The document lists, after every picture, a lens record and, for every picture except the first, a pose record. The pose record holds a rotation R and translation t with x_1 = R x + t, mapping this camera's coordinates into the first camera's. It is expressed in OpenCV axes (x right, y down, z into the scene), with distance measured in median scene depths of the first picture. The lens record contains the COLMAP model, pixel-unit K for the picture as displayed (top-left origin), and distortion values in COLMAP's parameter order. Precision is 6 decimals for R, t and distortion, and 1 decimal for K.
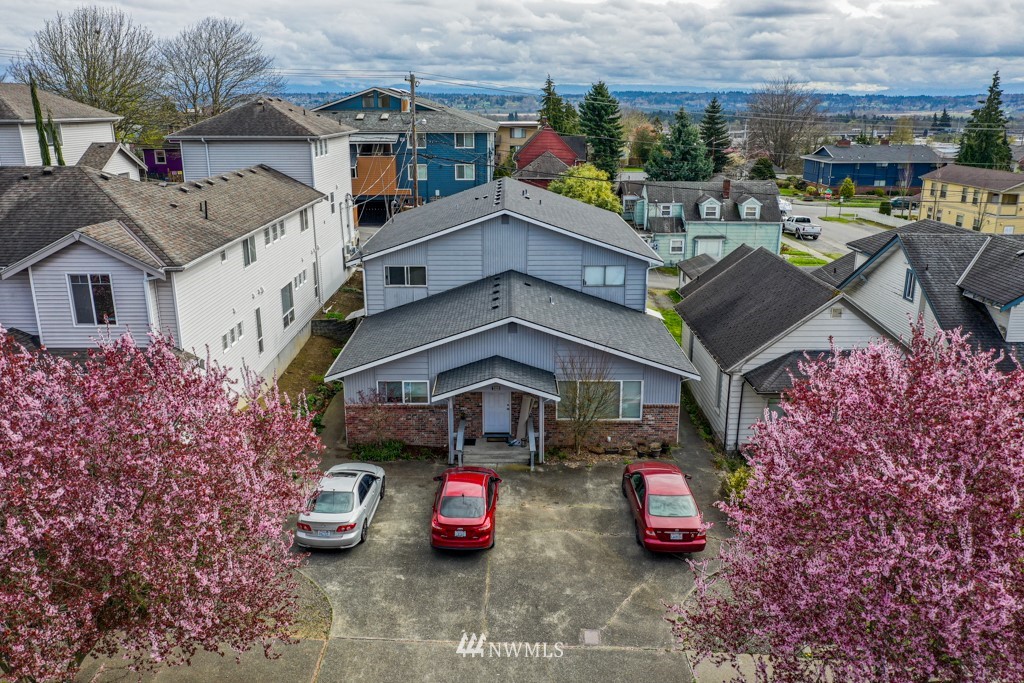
lens RADIAL K [[803.7, 0, 506.2], [0, 803.7, 342.0], [0, 0, 1]] dist [-0.000707, 0.001526]
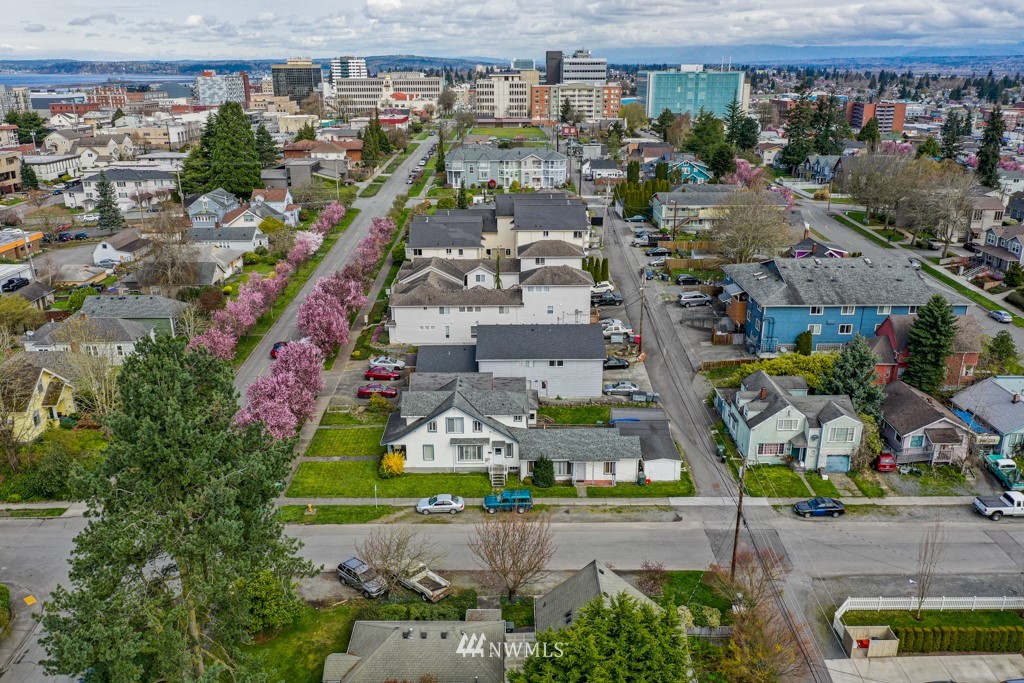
lens RADIAL K [[803.7, 0, 510.9], [0, 803.7, 342.4], [0, 0, 1]] dist [-0.000707, 0.001526]
pose [[0.007817, 0.329765, -0.944031, 2.776285], [-0.280063, 0.907000, 0.314510, -1.053632], [0.959950, 0.261929, 0.099445, 0.801827]]
